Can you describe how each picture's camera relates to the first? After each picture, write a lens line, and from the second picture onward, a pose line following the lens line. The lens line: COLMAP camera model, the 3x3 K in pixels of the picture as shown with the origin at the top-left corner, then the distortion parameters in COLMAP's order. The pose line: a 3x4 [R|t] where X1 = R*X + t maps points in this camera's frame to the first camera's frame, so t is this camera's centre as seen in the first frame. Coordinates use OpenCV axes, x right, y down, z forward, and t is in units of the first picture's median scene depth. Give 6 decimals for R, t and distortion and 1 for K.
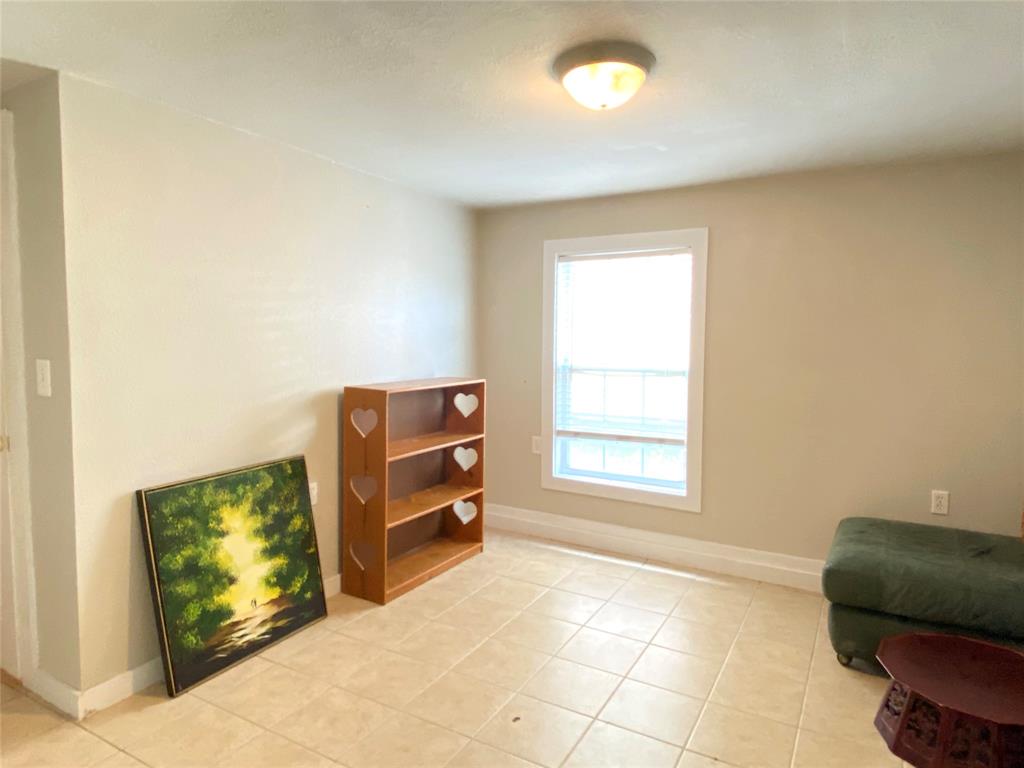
lens RADIAL K [[639.4, 0, 510.8], [0, 639.4, 387.0], [0, 0, 1]] dist [-0.000622, -0.001789]
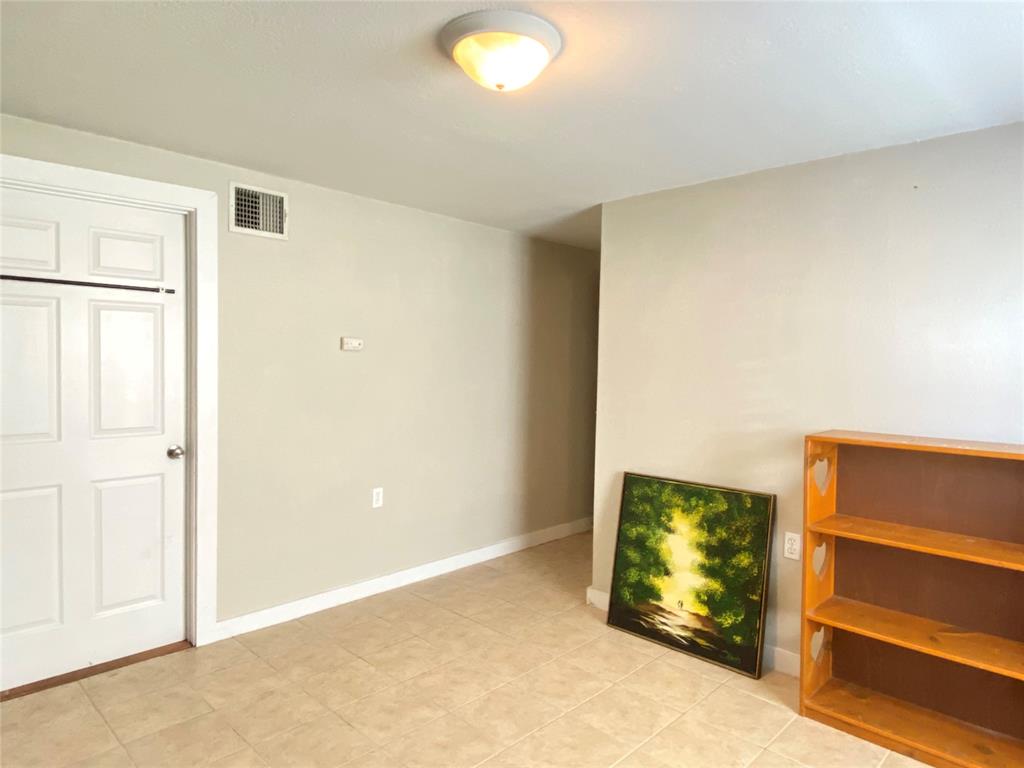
lens RADIAL K [[639.4, 0, 512.2], [0, 639.4, 378.5], [0, 0, 1]] dist [-0.000622, -0.001789]
pose [[-0.256000, 0.018266, -0.966504, 0.735488], [-0.109562, 0.992831, 0.047783, -0.071280], [0.960448, 0.118124, -0.252163, 0.951477]]
